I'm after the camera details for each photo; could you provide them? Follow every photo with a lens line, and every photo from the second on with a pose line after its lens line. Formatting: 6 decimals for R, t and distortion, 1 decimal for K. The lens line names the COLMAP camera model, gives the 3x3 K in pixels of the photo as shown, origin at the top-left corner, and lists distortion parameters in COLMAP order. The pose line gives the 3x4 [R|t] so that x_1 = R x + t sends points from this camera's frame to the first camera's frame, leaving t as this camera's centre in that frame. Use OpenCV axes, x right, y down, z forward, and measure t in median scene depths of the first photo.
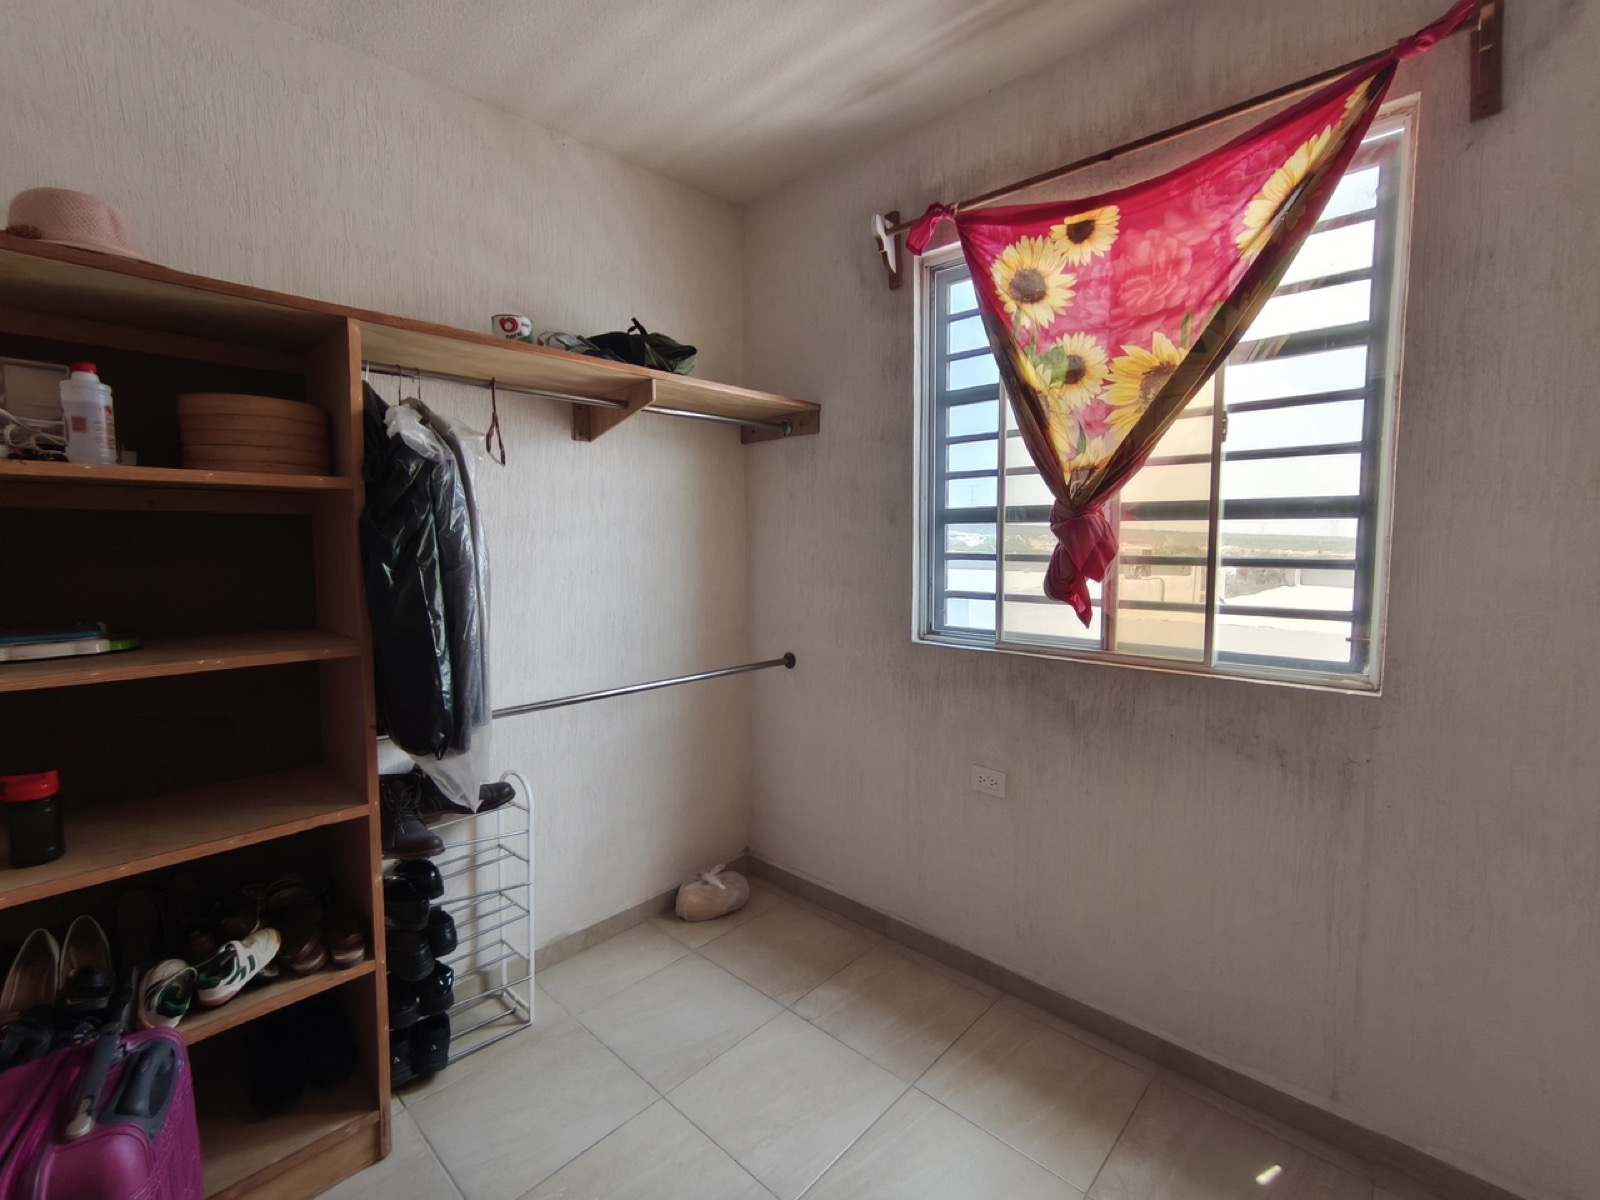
lens RADIAL K [[706.4, 0, 803.7], [0, 706.4, 601.6], [0, 0, 1]] dist [0.000711, -0.000639]
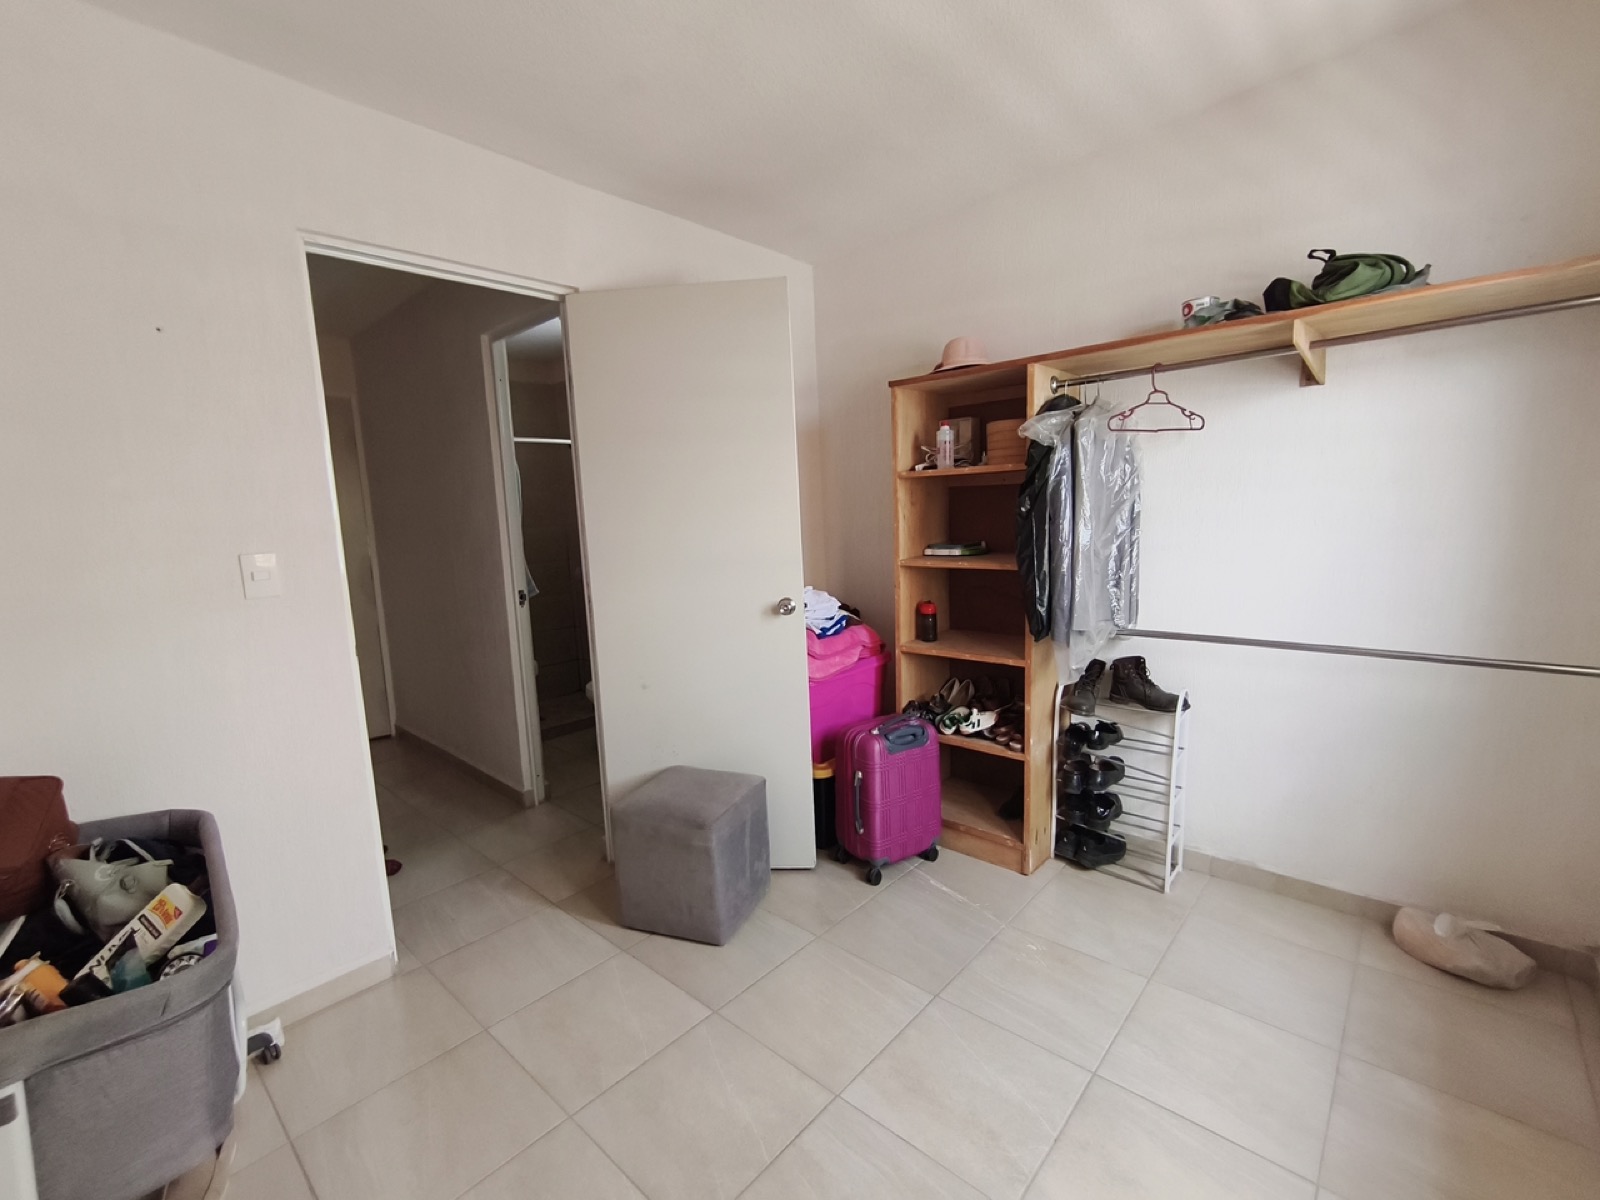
lens RADIAL K [[706.4, 0, 803.0], [0, 706.4, 601.9], [0, 0, 1]] dist [0.000711, -0.000639]
pose [[0.009134, 0.144423, -0.989474, 0.991941], [-0.044258, 0.988604, 0.143888, -0.065302], [0.998978, 0.042478, 0.015421, 0.443261]]
